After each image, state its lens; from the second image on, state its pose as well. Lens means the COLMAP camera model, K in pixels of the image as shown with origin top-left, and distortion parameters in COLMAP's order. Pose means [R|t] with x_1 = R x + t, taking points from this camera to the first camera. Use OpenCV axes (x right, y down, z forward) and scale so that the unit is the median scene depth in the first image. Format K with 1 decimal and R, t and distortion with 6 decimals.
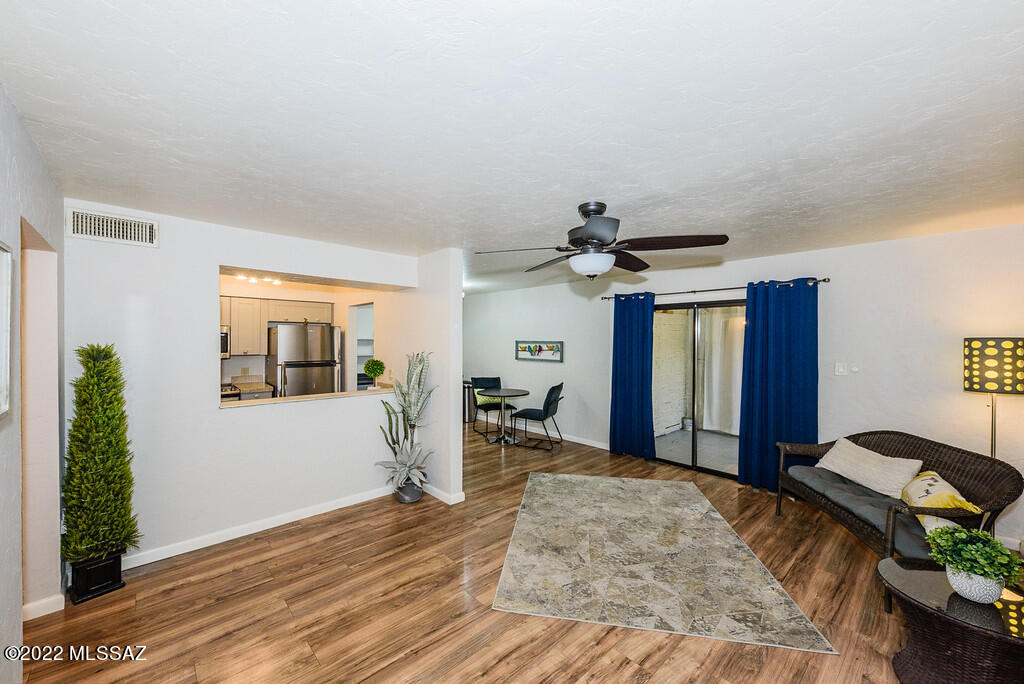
lens RADIAL K [[426.5, 0, 493.6], [0, 426.5, 344.4], [0, 0, 1]] dist [0.011193, -0.000042]
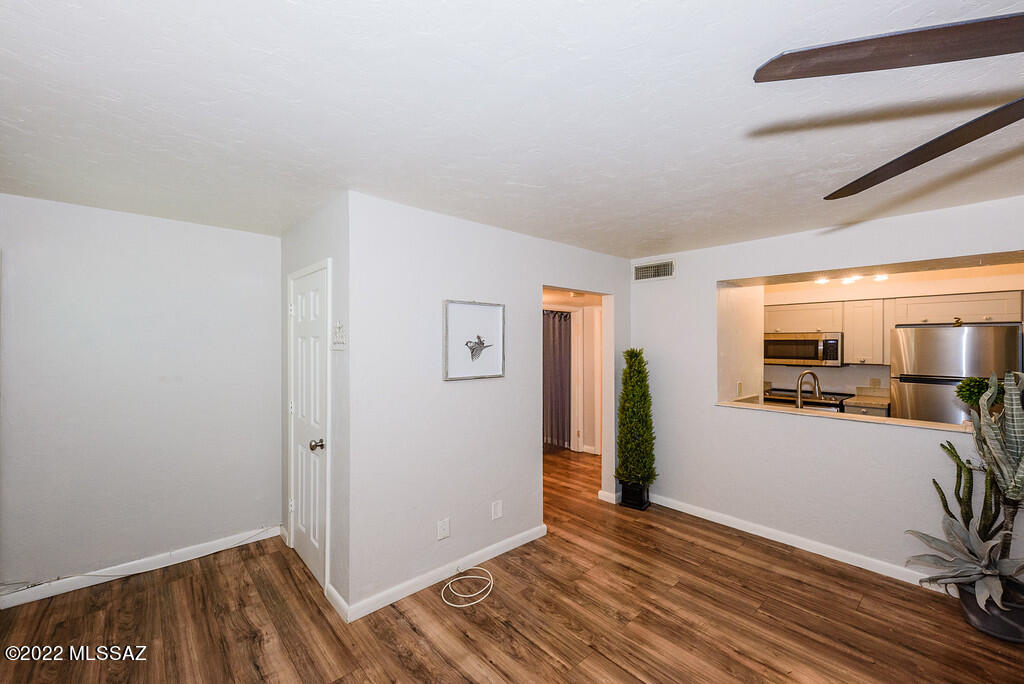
lens RADIAL K [[383.6, 0, 504.9], [0, 383.6, 345.0], [0, 0, 1]] dist [0.008801, -0.001352]
pose [[-0.004489, -0.001161, -0.999989, 0.384364], [-0.016234, 0.999868, -0.001088, -0.002238], [0.999858, 0.016229, -0.004507, 0.419636]]
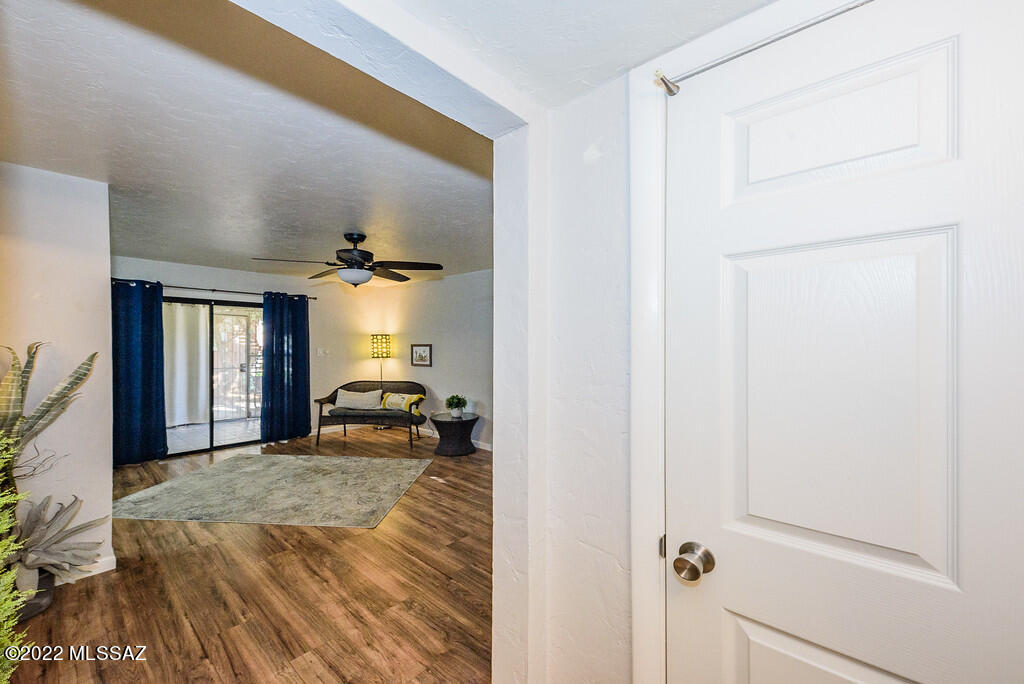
lens RADIAL K [[389.4, 0, 507.8], [0, 389.4, 339.6], [0, 0, 1]] dist [0.003753, 0.000072]
pose [[-0.132009, 0.009328, 0.991205, -0.930737], [0.012193, 0.999895, -0.007786, 0.033765], [-0.991174, 0.011058, -0.132109, 0.543522]]
